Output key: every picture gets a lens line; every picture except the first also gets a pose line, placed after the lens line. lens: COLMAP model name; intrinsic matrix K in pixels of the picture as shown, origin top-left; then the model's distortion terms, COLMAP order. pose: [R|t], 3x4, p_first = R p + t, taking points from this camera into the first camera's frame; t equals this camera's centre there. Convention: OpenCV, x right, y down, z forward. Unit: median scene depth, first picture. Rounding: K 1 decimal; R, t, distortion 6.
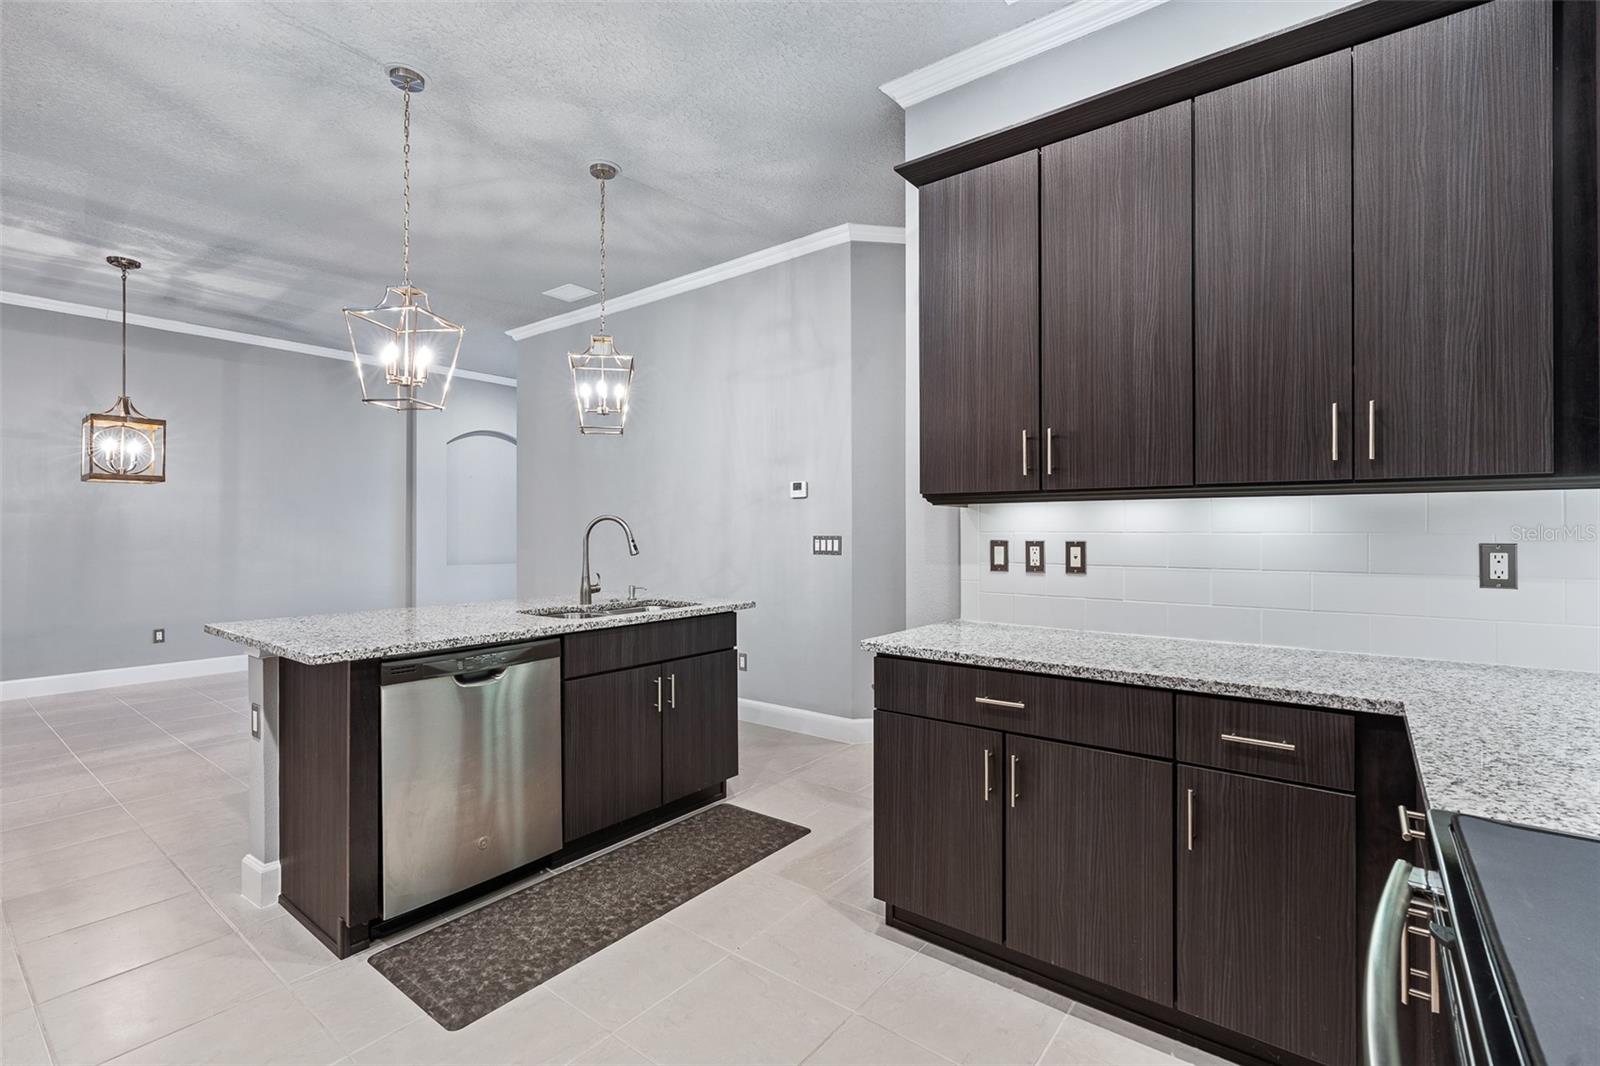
lens RADIAL K [[725.3, 0, 796.9], [0, 725.3, 533.7], [0, 0, 1]] dist [-0.009347, 0.003619]
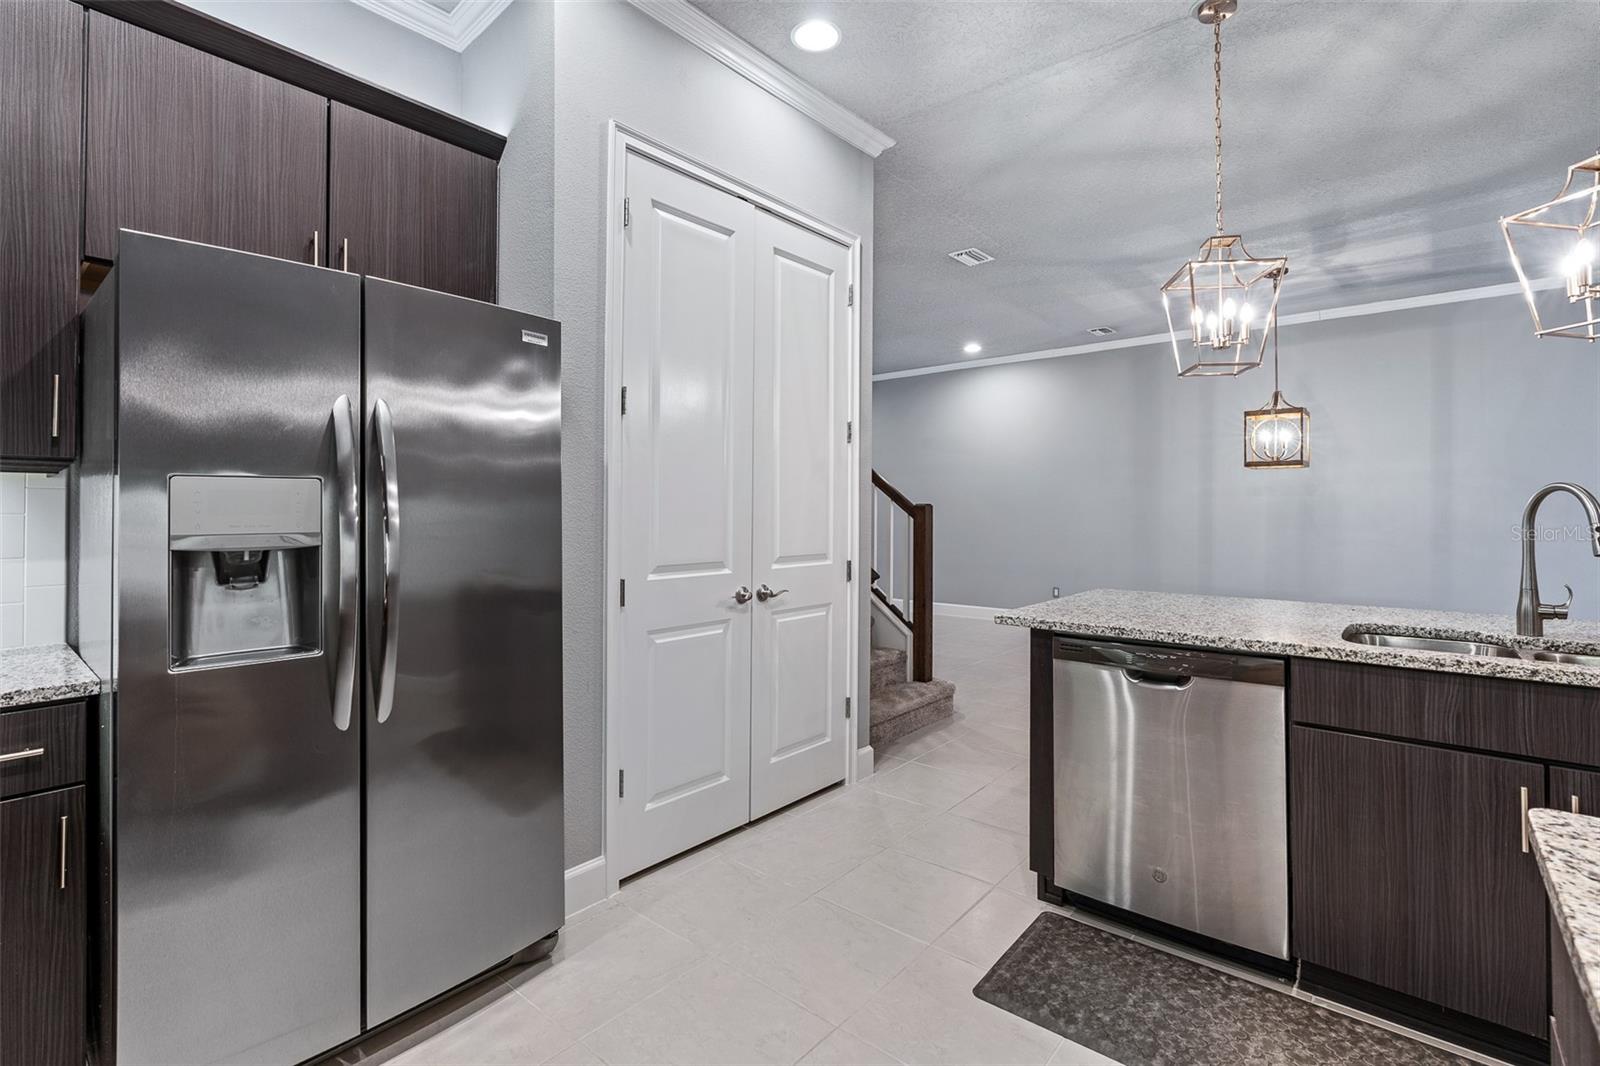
lens RADIAL K [[725.3, 0, 789.0], [0, 725.3, 505.0], [0, 0, 1]] dist [-0.009347, 0.003619]
pose [[-0.043377, -0.009644, -0.999012, 0.313454], [-0.004905, 0.999943, -0.009440, 0.000249], [0.999047, 0.004491, -0.043422, 0.422650]]
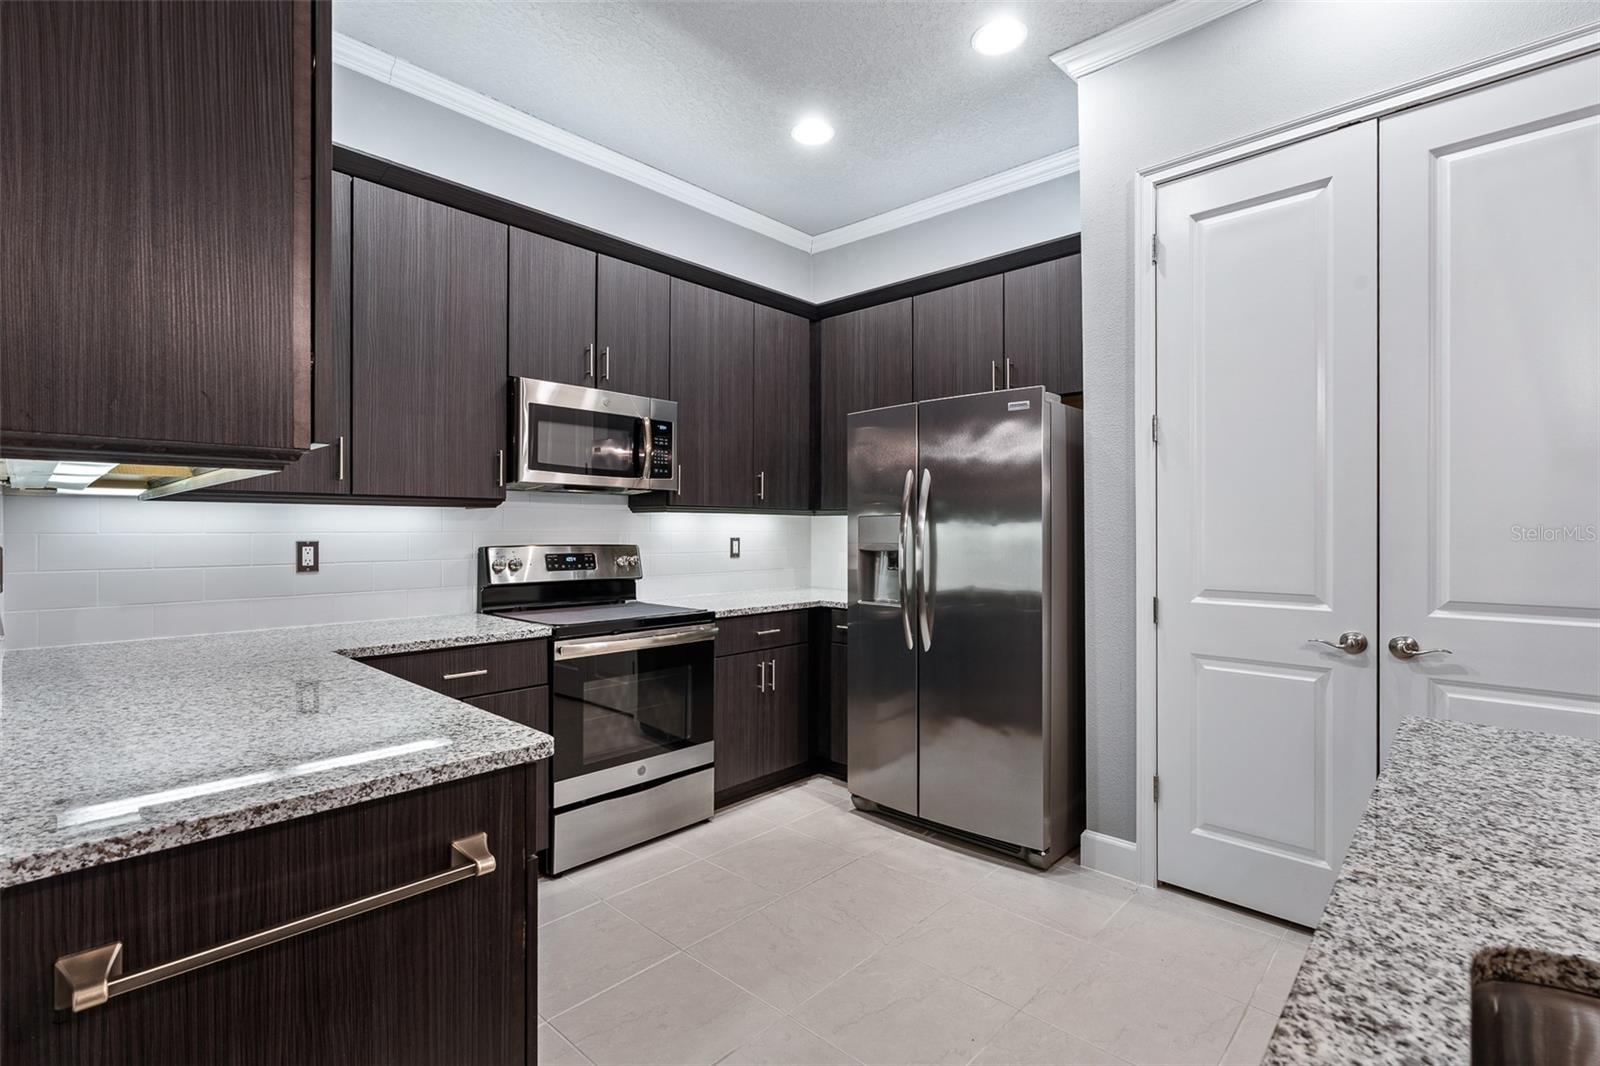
lens RADIAL K [[725.3, 0, 811.9], [0, 725.3, 535.3], [0, 0, 1]] dist [-0.009347, 0.003619]
pose [[-0.998141, 0.002786, 0.060881, -0.085775], [0.003668, 0.999890, 0.014391, -0.009765], [-0.060834, 0.014588, -0.998041, 1.008680]]
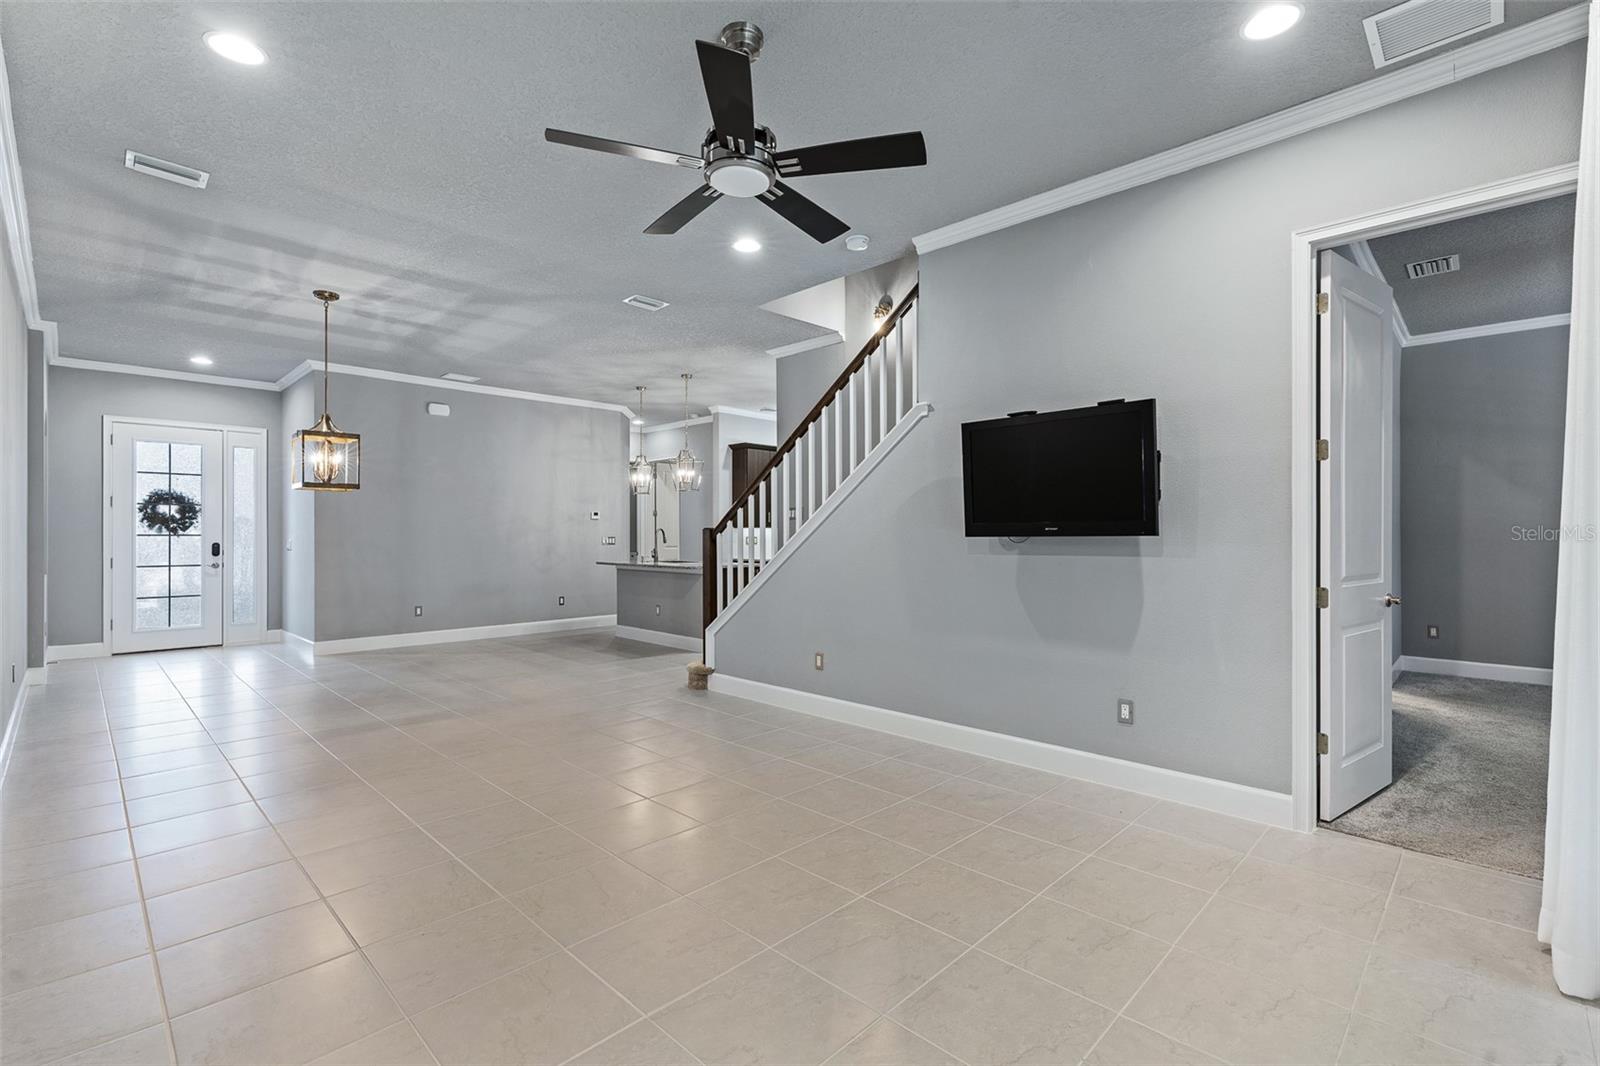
lens RADIAL K [[725.3, 0, 812.5], [0, 725.3, 535.1], [0, 0, 1]] dist [-0.009347, 0.003619]
pose [[0.089797, 0.001333, 0.995959, -2.847546], [0.005390, 0.999984, -0.001824, 0.008186], [-0.995946, 0.005532, 0.089788, 0.203066]]
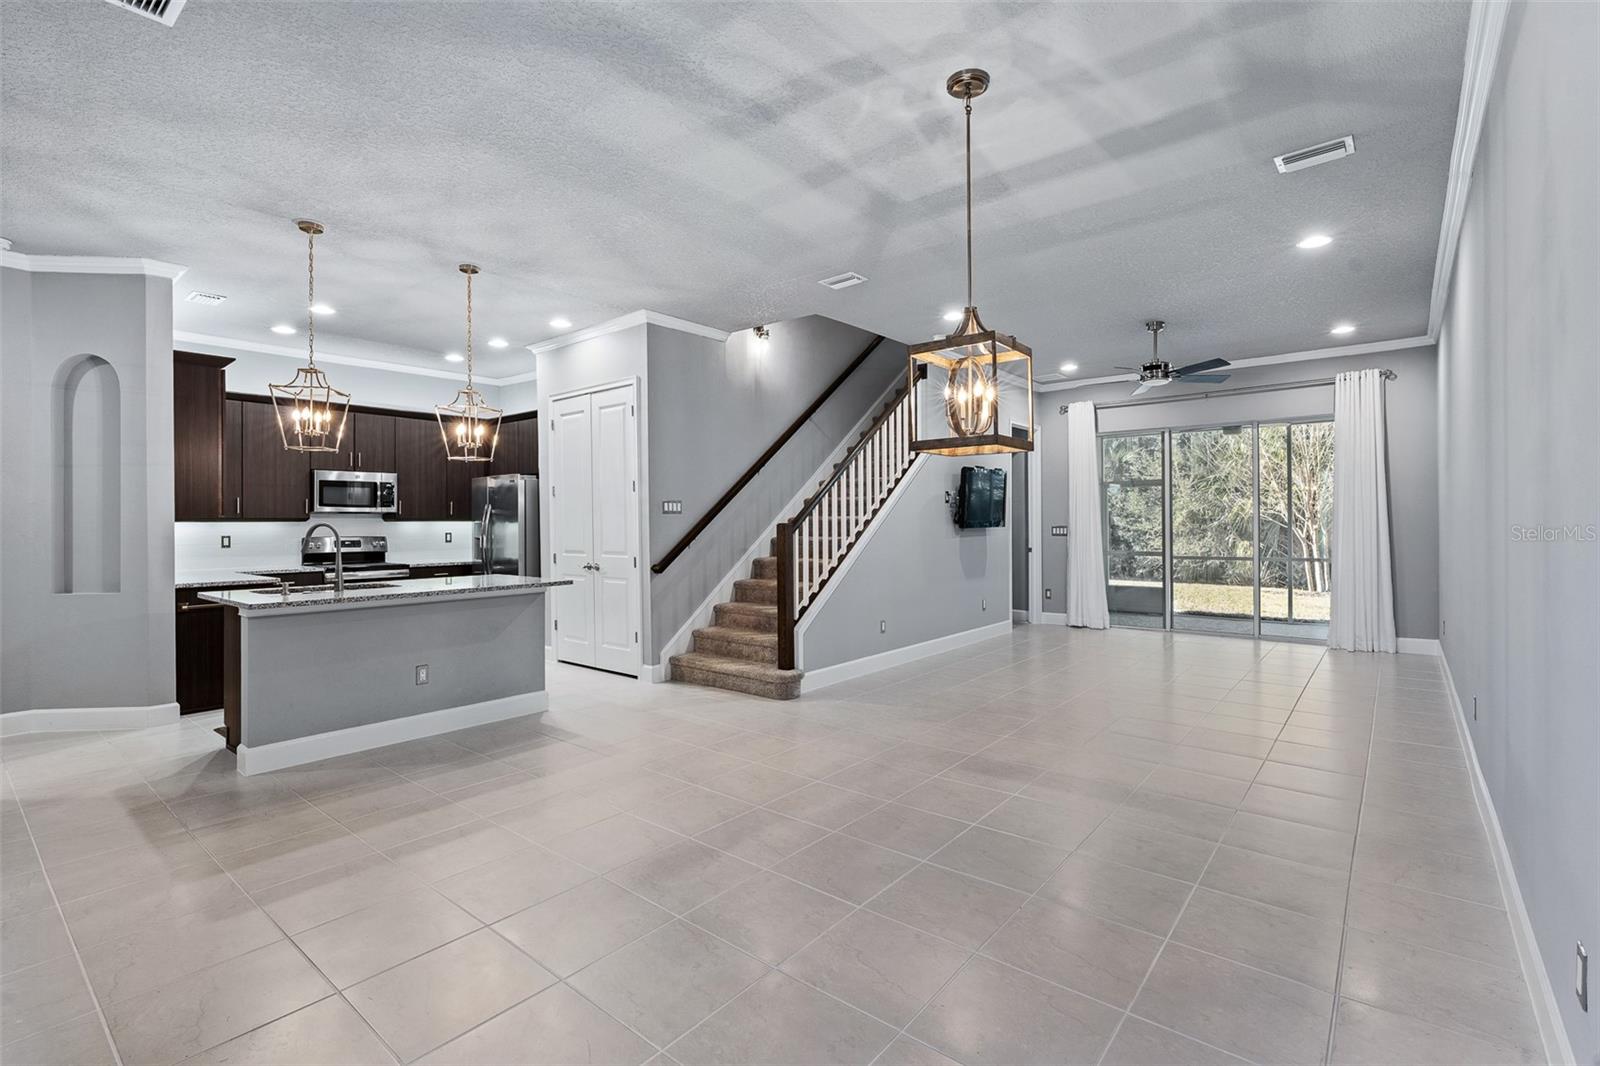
lens RADIAL K [[725.3, 0, 811.5], [0, 725.3, 524.7], [0, 0, 1]] dist [-0.009347, 0.003619]
pose [[-0.999944, 0.010353, -0.002159, -1.133762], [0.010341, 0.999933, 0.005233, -0.017612], [0.002213, 0.005210, -0.999984, 2.294644]]
